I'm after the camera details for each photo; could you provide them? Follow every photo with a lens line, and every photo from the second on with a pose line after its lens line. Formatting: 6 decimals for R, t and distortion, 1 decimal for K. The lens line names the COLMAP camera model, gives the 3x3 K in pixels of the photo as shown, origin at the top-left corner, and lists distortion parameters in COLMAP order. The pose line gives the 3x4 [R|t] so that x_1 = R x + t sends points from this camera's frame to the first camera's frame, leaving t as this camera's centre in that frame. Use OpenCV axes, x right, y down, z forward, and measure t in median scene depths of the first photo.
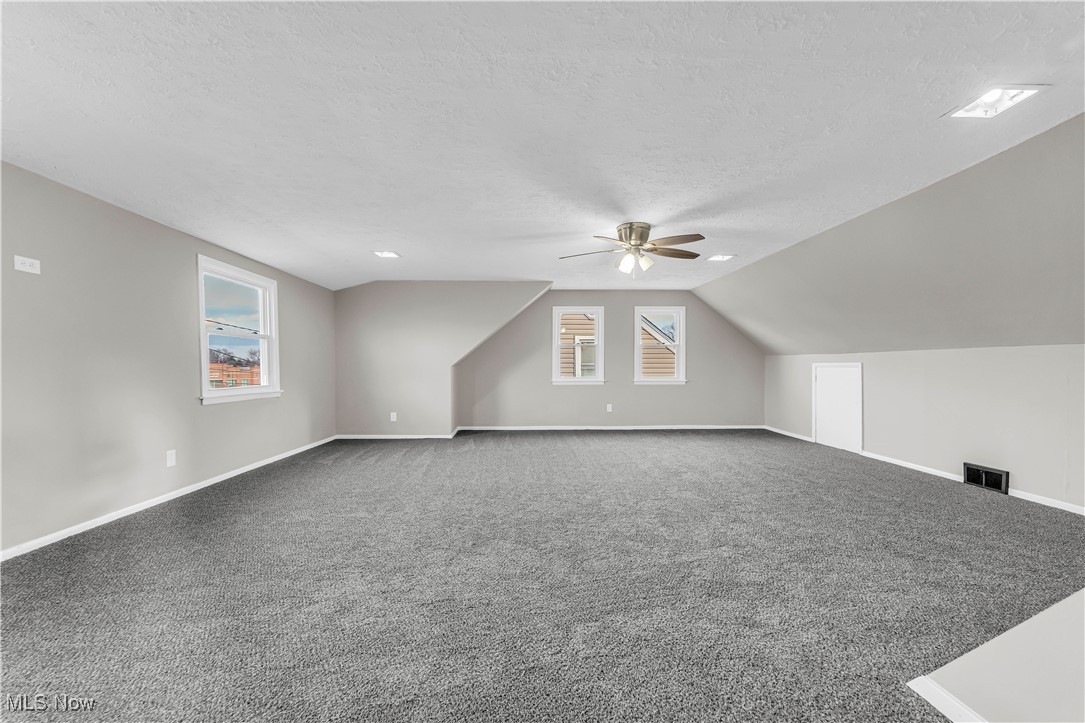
lens RADIAL K [[438.2, 0, 541.4], [0, 438.2, 365.6], [0, 0, 1]] dist [0.001544, 0.000054]
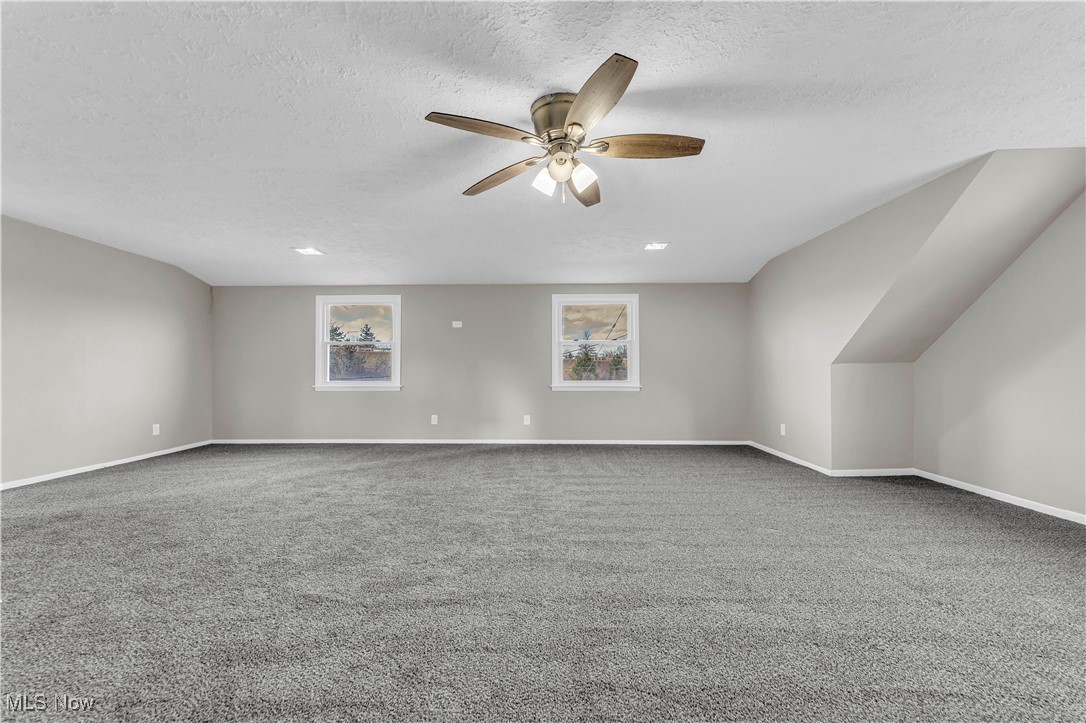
lens RADIAL K [[436.4, 0, 537.7], [0, 436.4, 361.5], [0, 0, 1]] dist [0.002648, 0.000157]
pose [[-0.057832, -0.016695, -0.998187, 0.759192], [0.007992, 0.999820, -0.017185, 0.011005], [0.998294, -0.008972, -0.057688, 1.018668]]
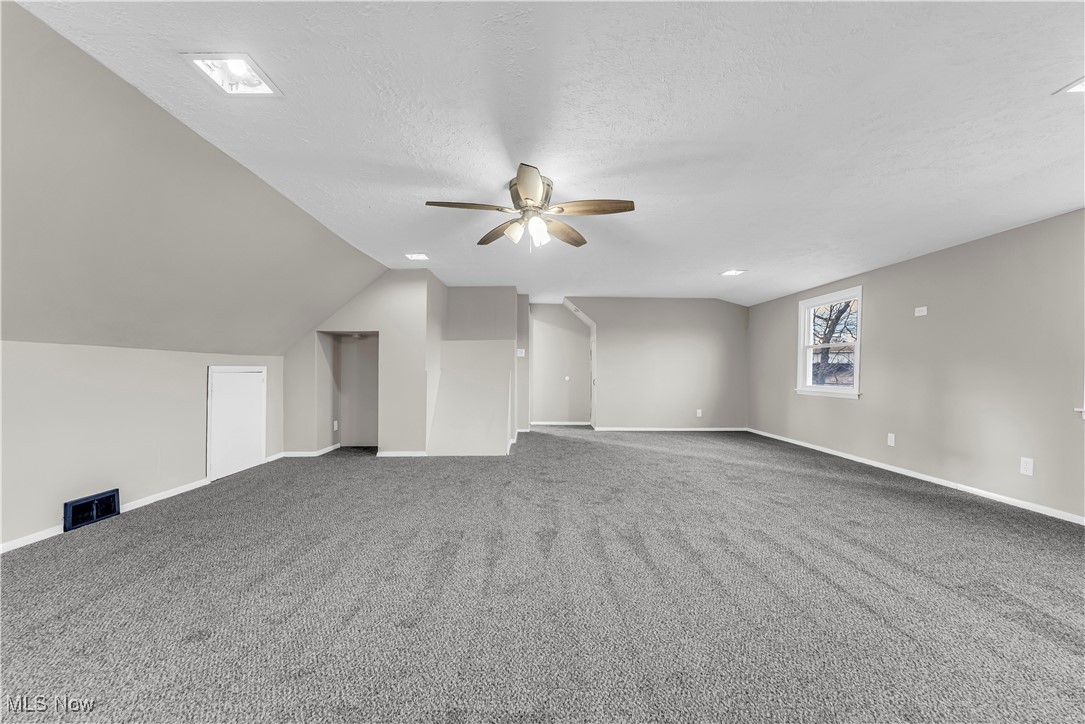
lens RADIAL K [[436.0, 0, 537.9], [0, 436.0, 371.4], [0, 0, 1]] dist [0.002648, 0.000157]
pose [[-0.999707, -0.000057, 0.024200, 0.177884], [-0.000158, 0.999991, -0.004154, 0.006870], [-0.024200, -0.004156, -0.999699, 1.768992]]
